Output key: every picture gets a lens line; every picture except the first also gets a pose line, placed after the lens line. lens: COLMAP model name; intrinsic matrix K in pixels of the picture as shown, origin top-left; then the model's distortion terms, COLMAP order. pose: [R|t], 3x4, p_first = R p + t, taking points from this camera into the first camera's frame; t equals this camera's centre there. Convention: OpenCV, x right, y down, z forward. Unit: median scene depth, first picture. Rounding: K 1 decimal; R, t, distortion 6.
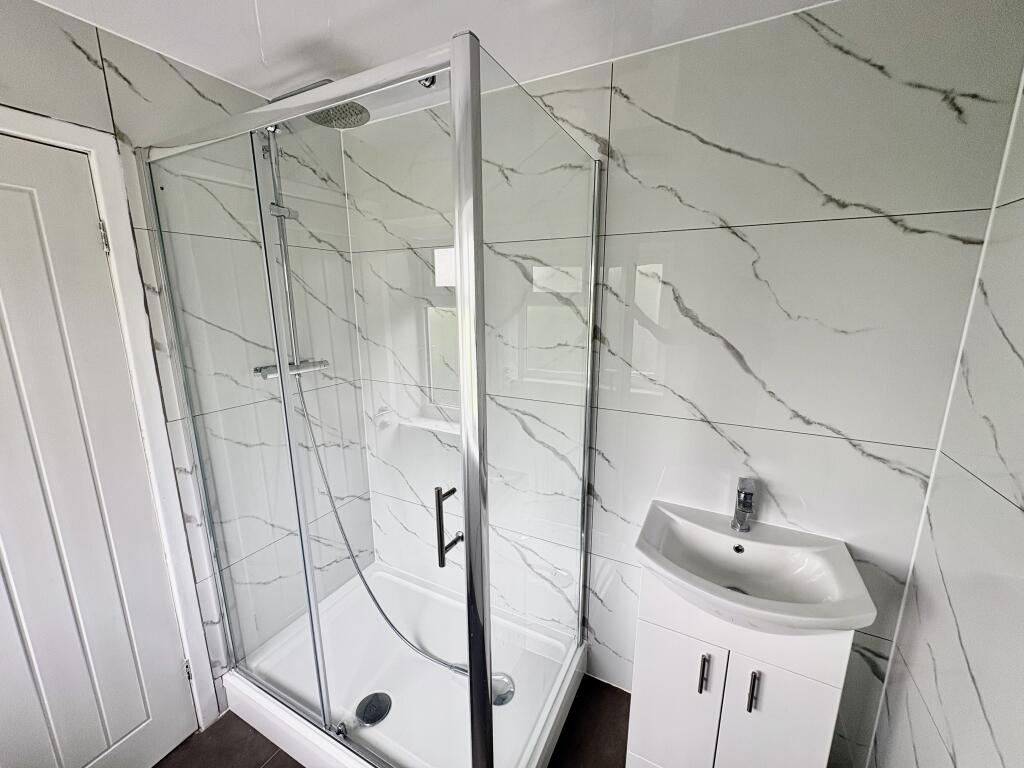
lens RADIAL K [[408.3, 0, 510.2], [0, 408.3, 386.1], [0, 0, 1]] dist [-0.000178, 0.000631]
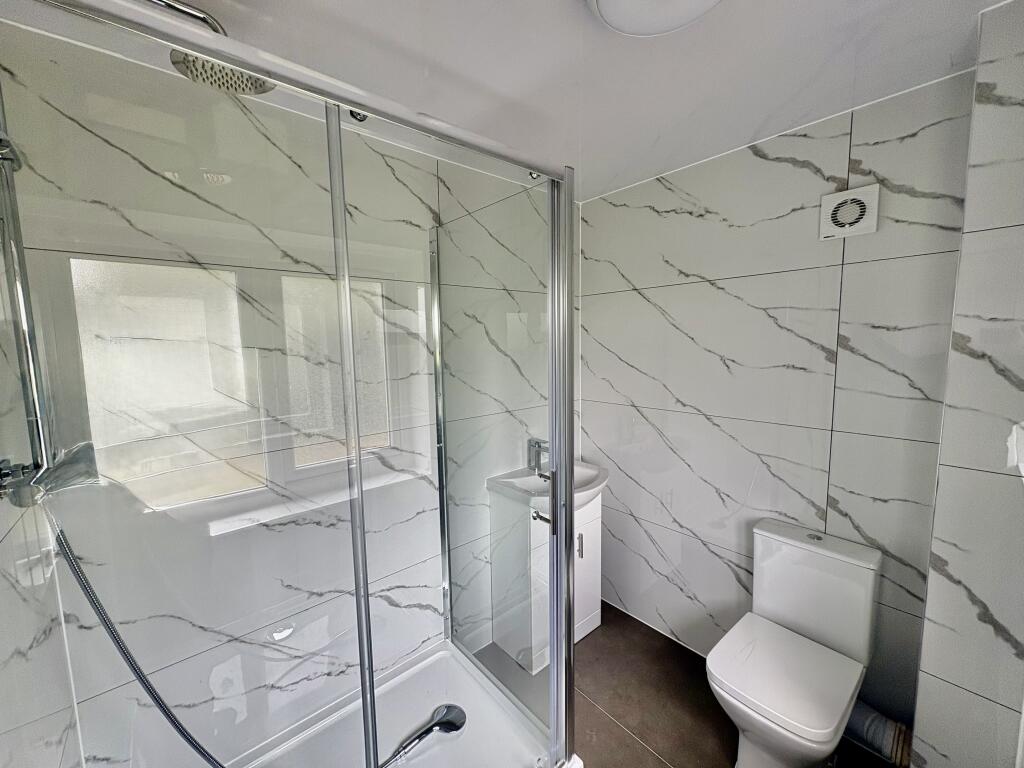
lens RADIAL K [[408.3, 0, 509.4], [0, 408.3, 380.8], [0, 0, 1]] dist [-0.000178, 0.000631]
pose [[0.372779, -0.101857, 0.922313, -0.933032], [0.209714, 0.977488, 0.023188, -0.062229], [-0.903911, 0.184778, 0.385748, 0.390034]]
